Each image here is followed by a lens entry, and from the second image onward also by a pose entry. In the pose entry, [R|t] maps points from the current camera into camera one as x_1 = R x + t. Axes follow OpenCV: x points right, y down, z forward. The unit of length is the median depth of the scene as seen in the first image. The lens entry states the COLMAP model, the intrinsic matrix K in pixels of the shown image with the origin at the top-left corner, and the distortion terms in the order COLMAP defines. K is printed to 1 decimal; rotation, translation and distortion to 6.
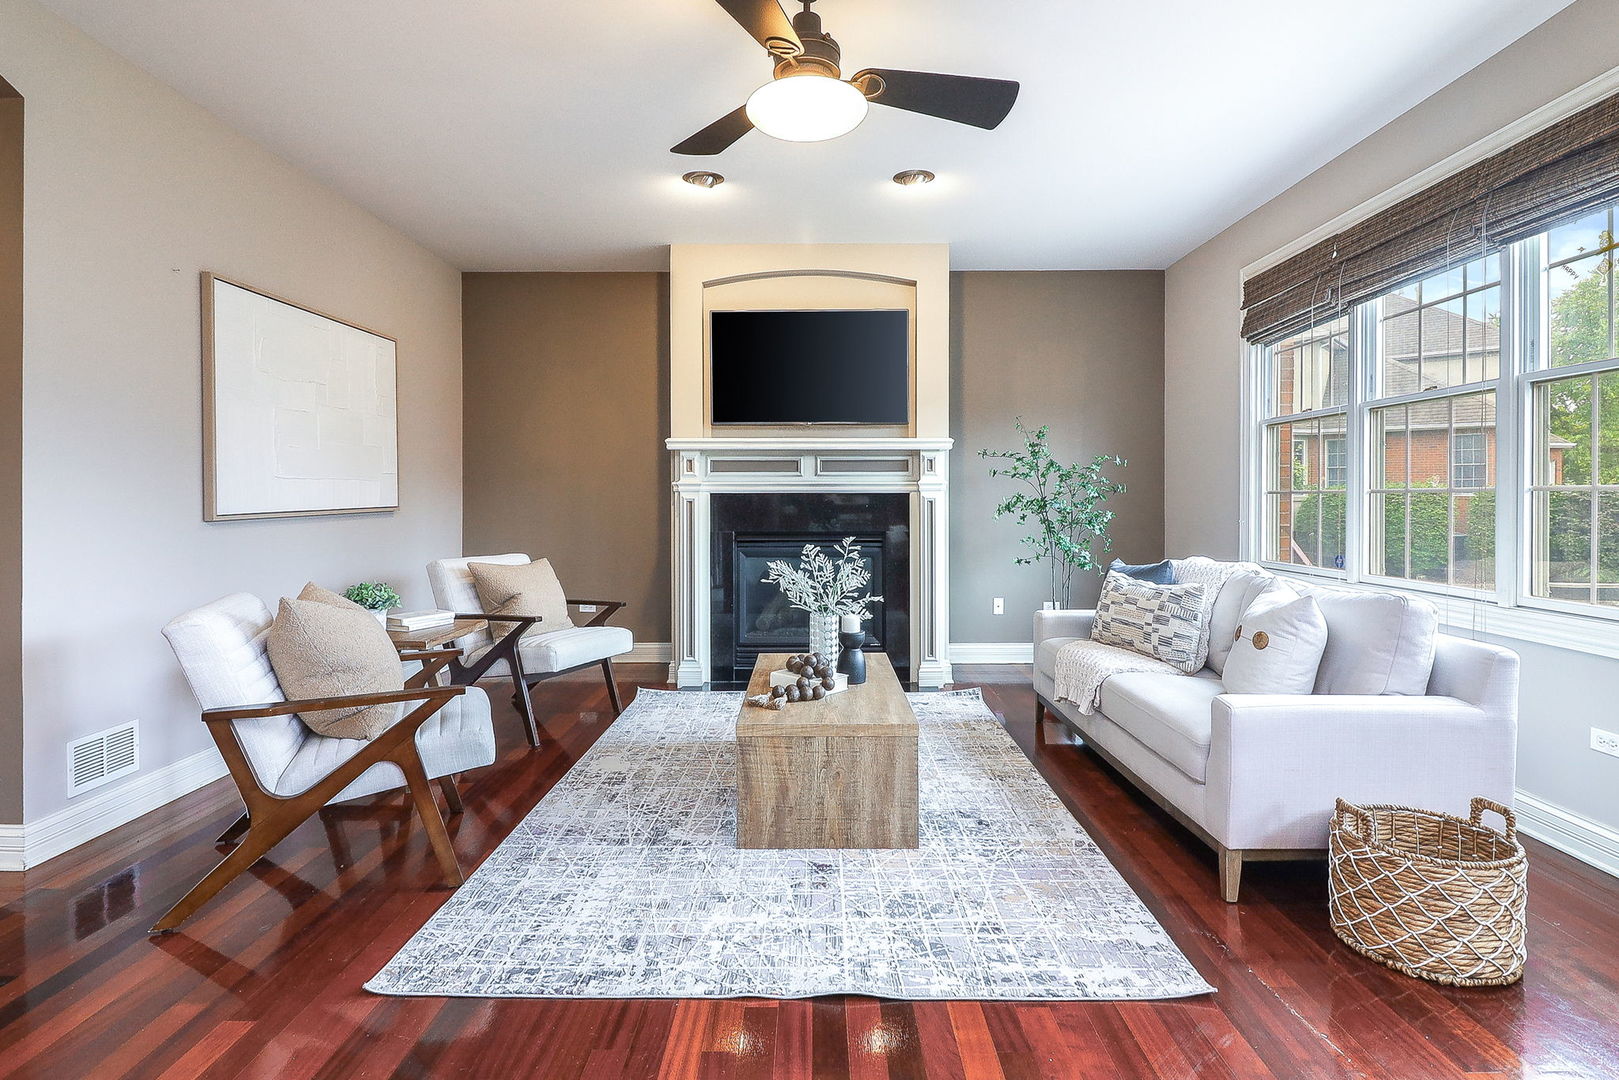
lens RADIAL K [[880.2, 0, 802.8], [0, 880.2, 506.8], [0, 0, 1]] dist [-0.001491, -0.000700]
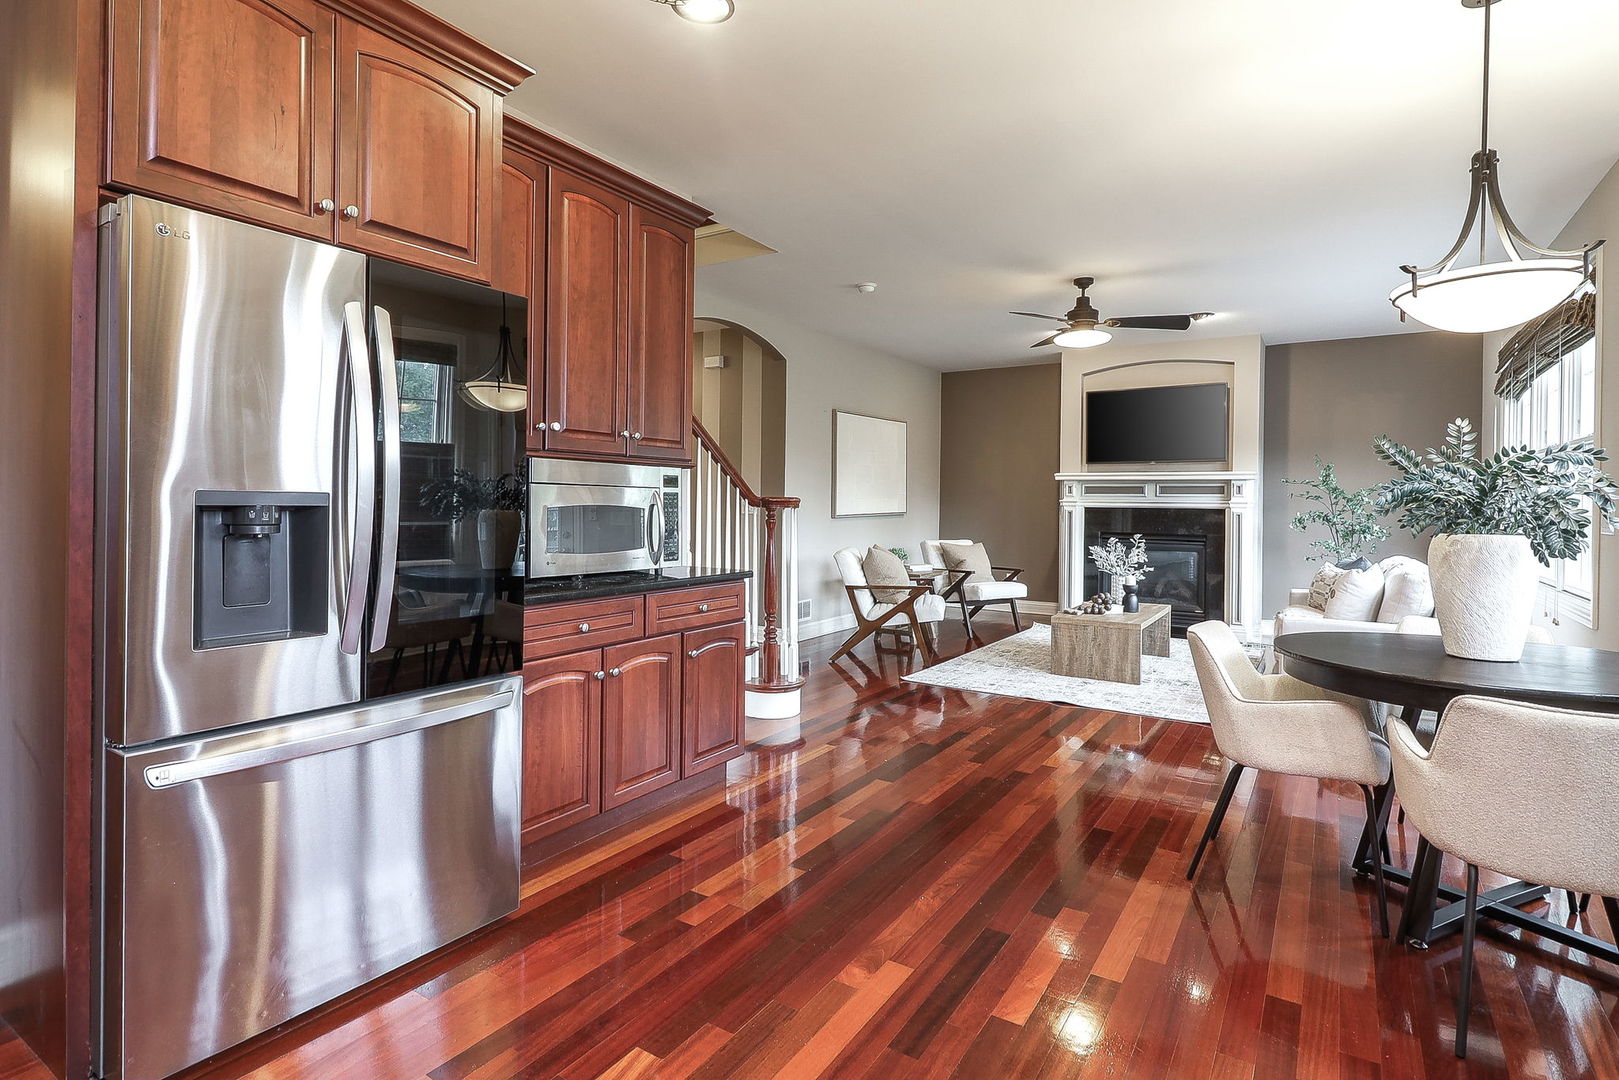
lens RADIAL K [[880.2, 0, 802.8], [0, 880.2, 506.8], [0, 0, 1]] dist [-0.001491, -0.000700]
pose [[0.857071, 0.014615, -0.514992, 0.340892], [-0.016543, 0.999863, 0.000842, -0.010695], [0.514933, 0.007798, 0.857195, -0.777791]]
